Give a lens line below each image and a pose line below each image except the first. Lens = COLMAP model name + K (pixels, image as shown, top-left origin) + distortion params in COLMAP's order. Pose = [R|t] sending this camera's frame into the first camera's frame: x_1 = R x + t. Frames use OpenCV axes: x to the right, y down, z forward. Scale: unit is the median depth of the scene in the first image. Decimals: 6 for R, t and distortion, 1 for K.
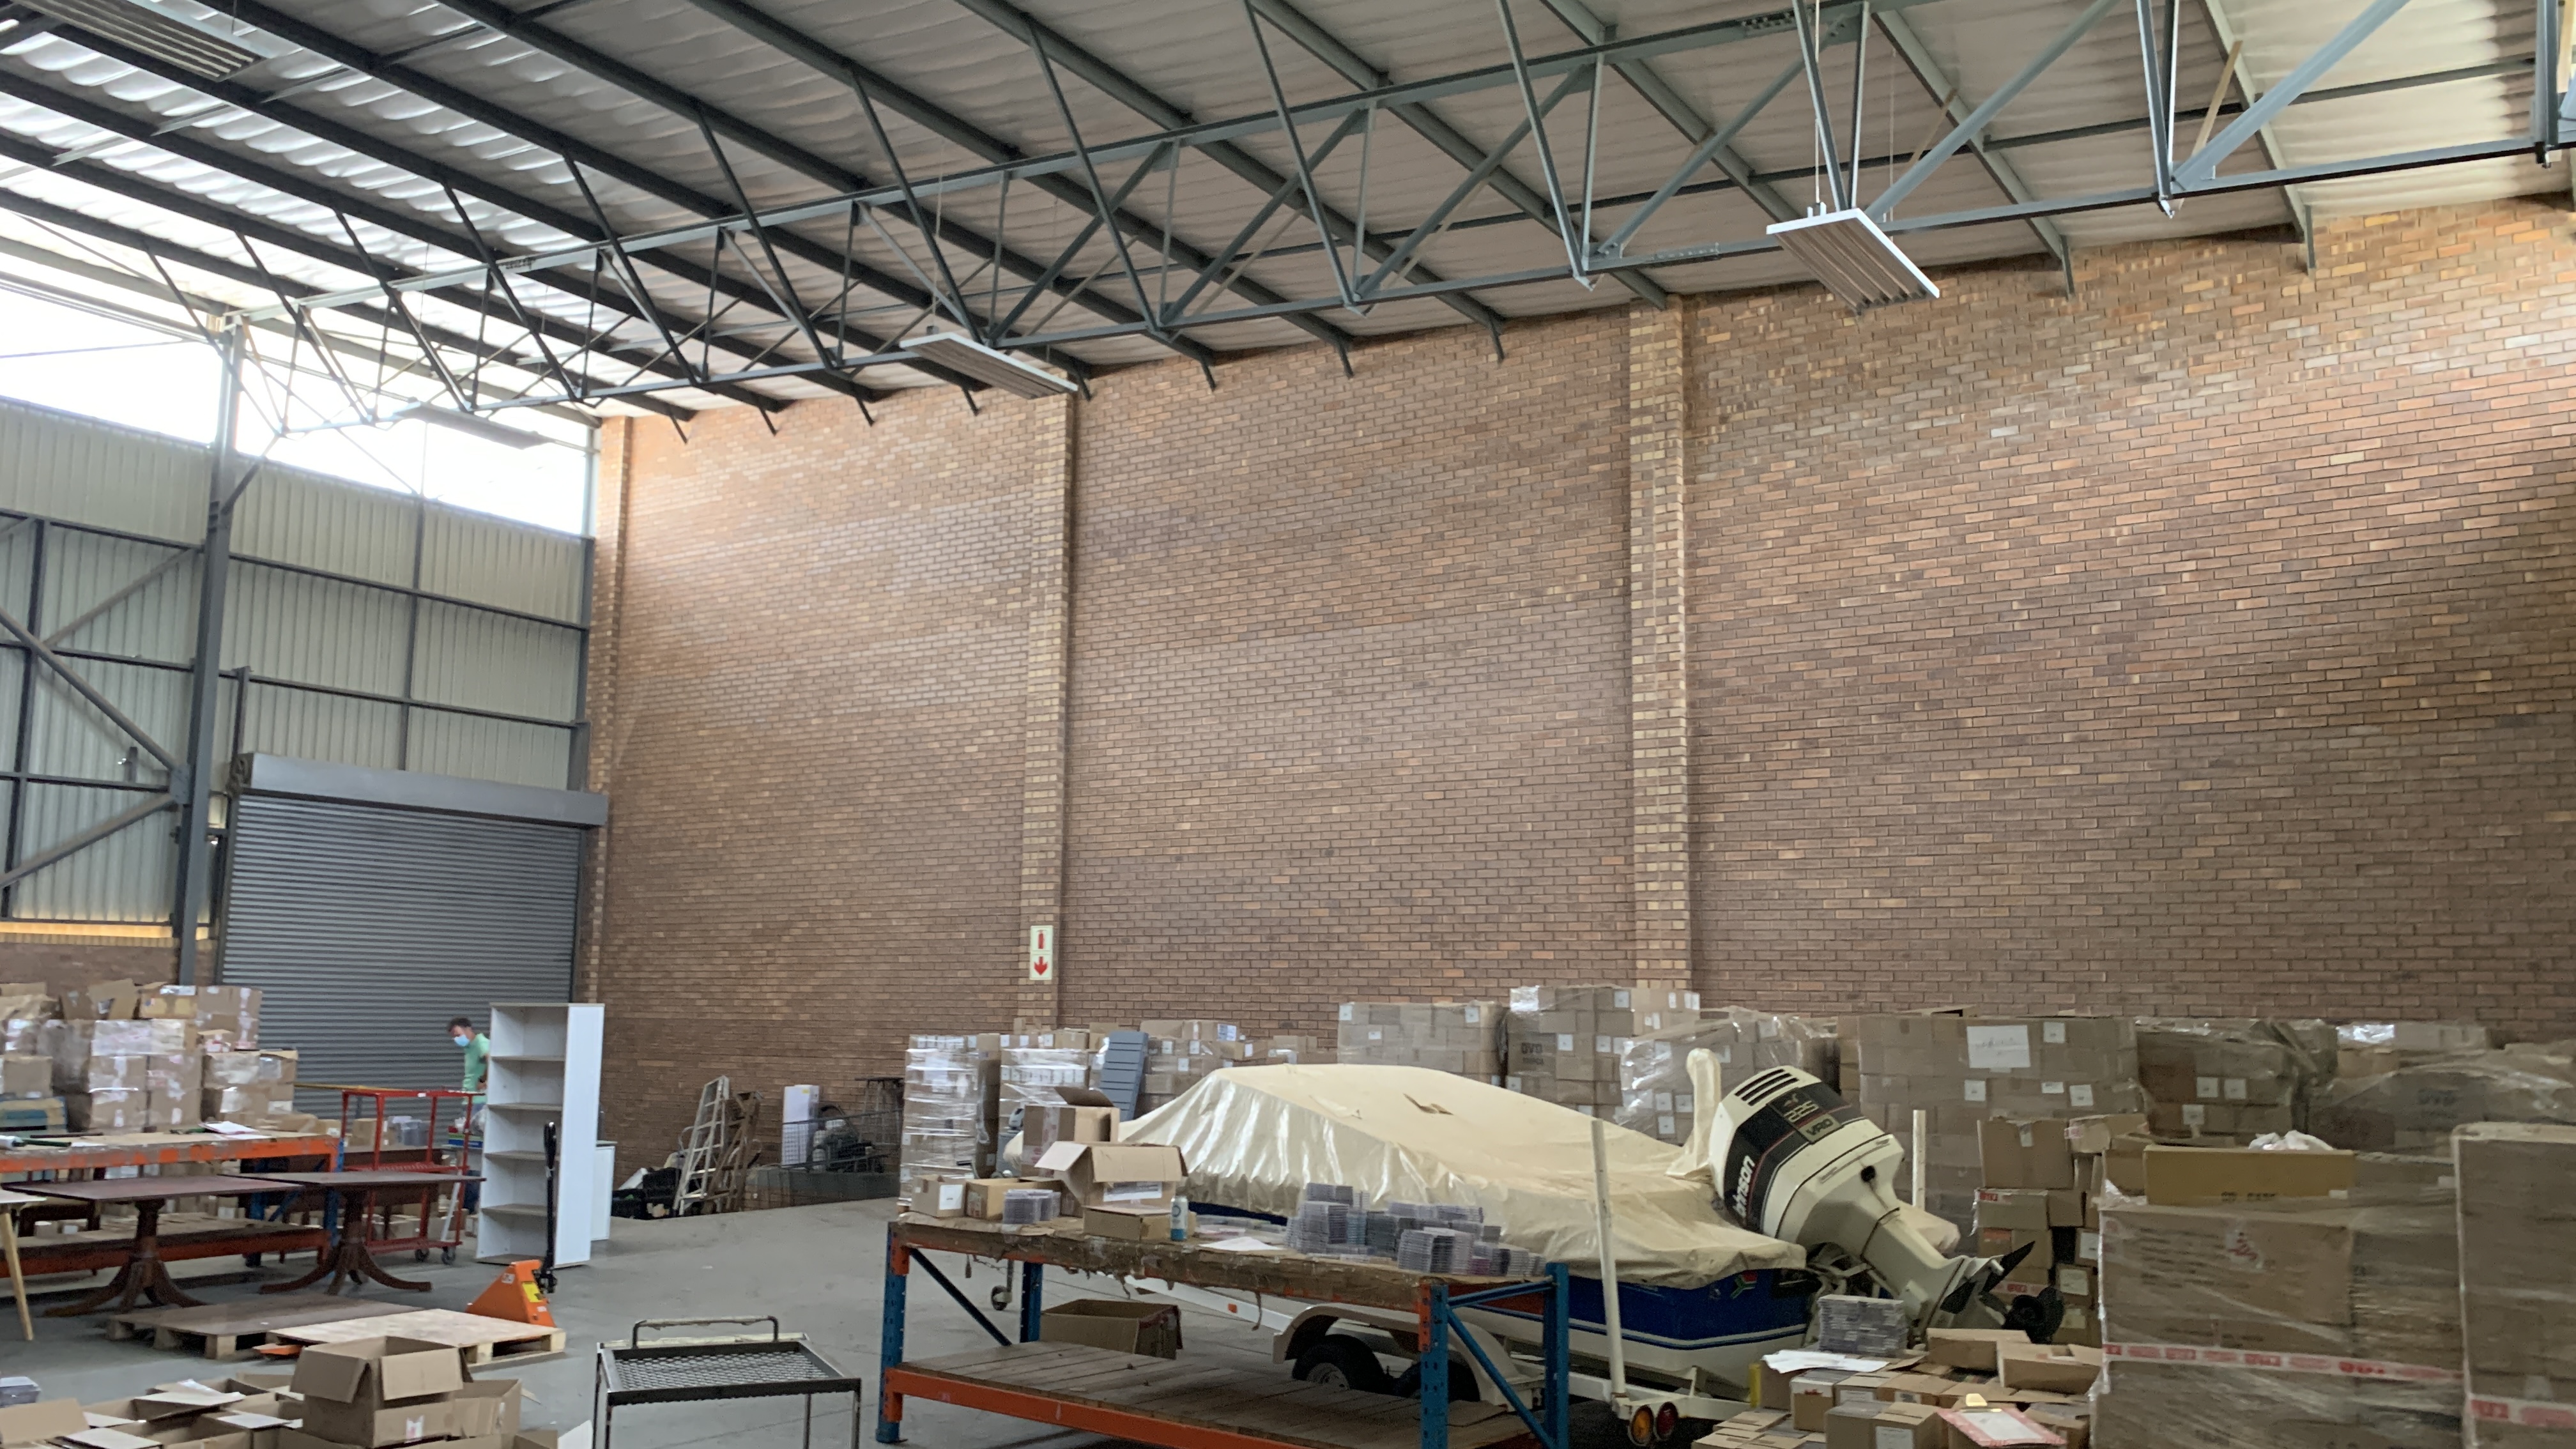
lens RADIAL K [[1940.0, 0, 1263.5], [0, 1940.0, 734.7], [0, 0, 1]] dist [0.129051, -0.241423]
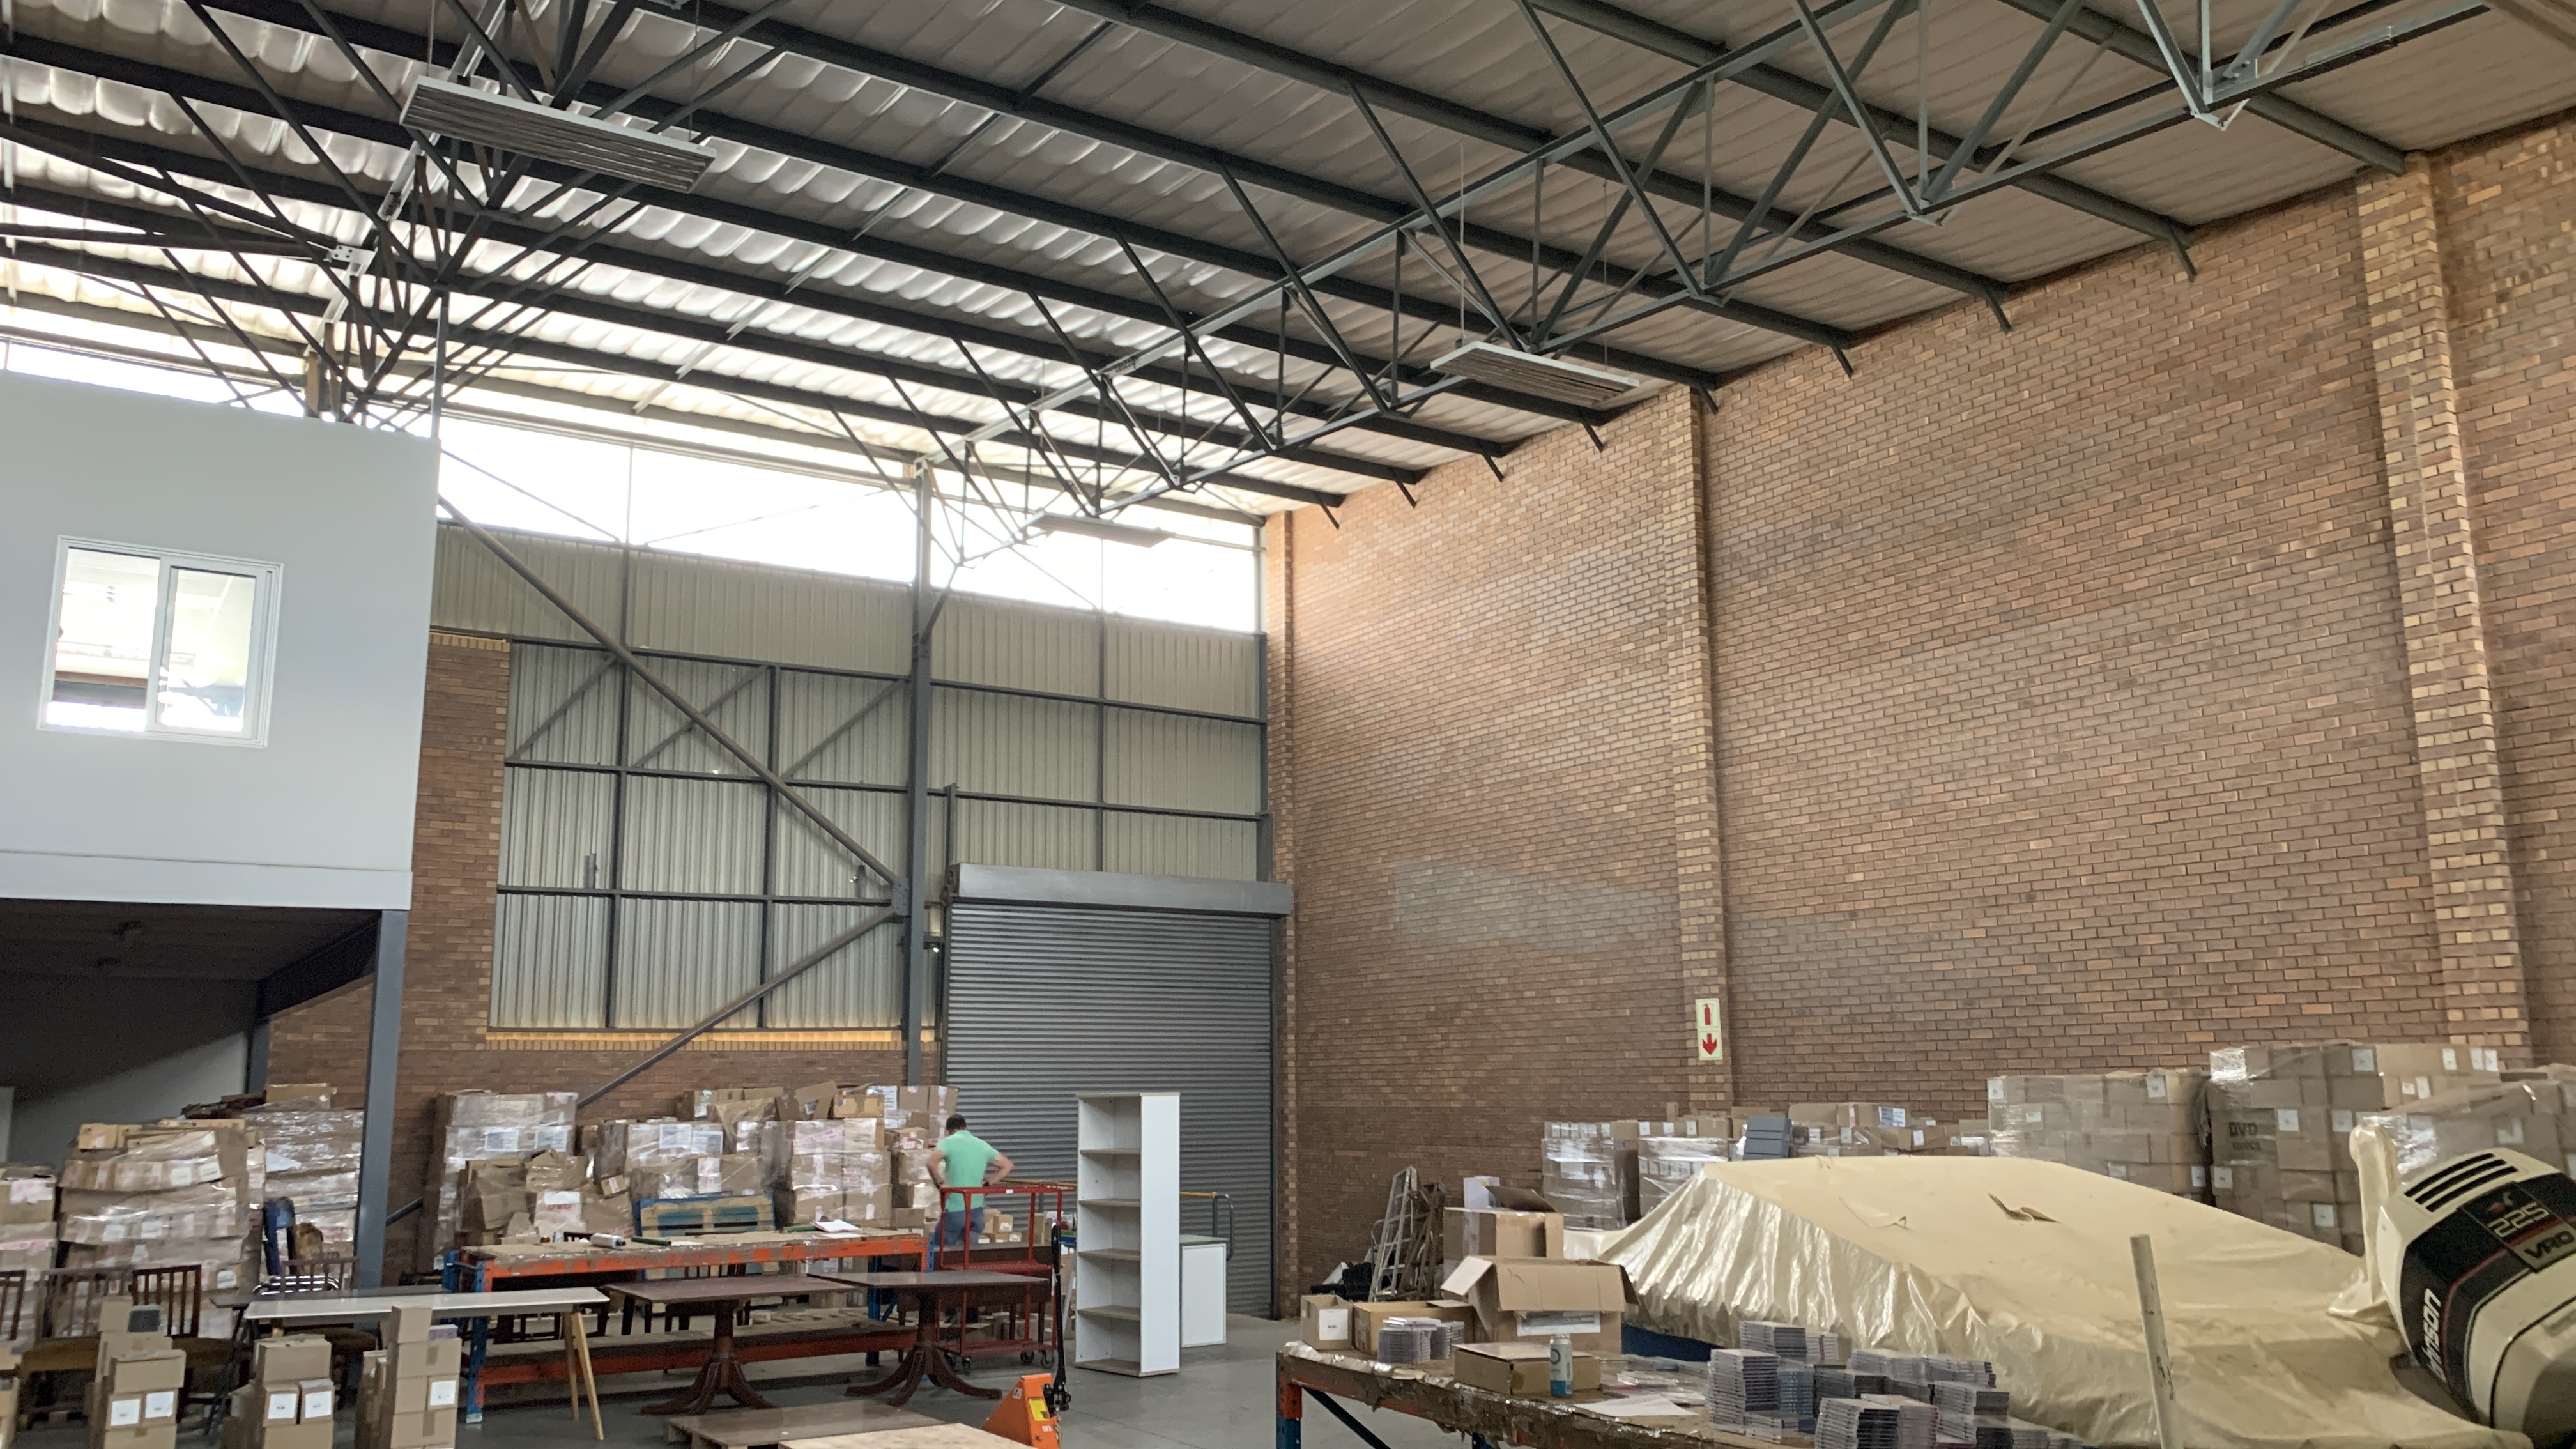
lens RADIAL K [[1948.9, 0, 1306.5], [0, 1948.9, 731.1], [0, 0, 1]] dist [0.084861, -0.111395]
pose [[0.925612, -0.091754, -0.367184, 0.057822], [0.075069, 0.995402, -0.059499, 0.015534], [0.370955, 0.027508, 0.928243, 0.091400]]
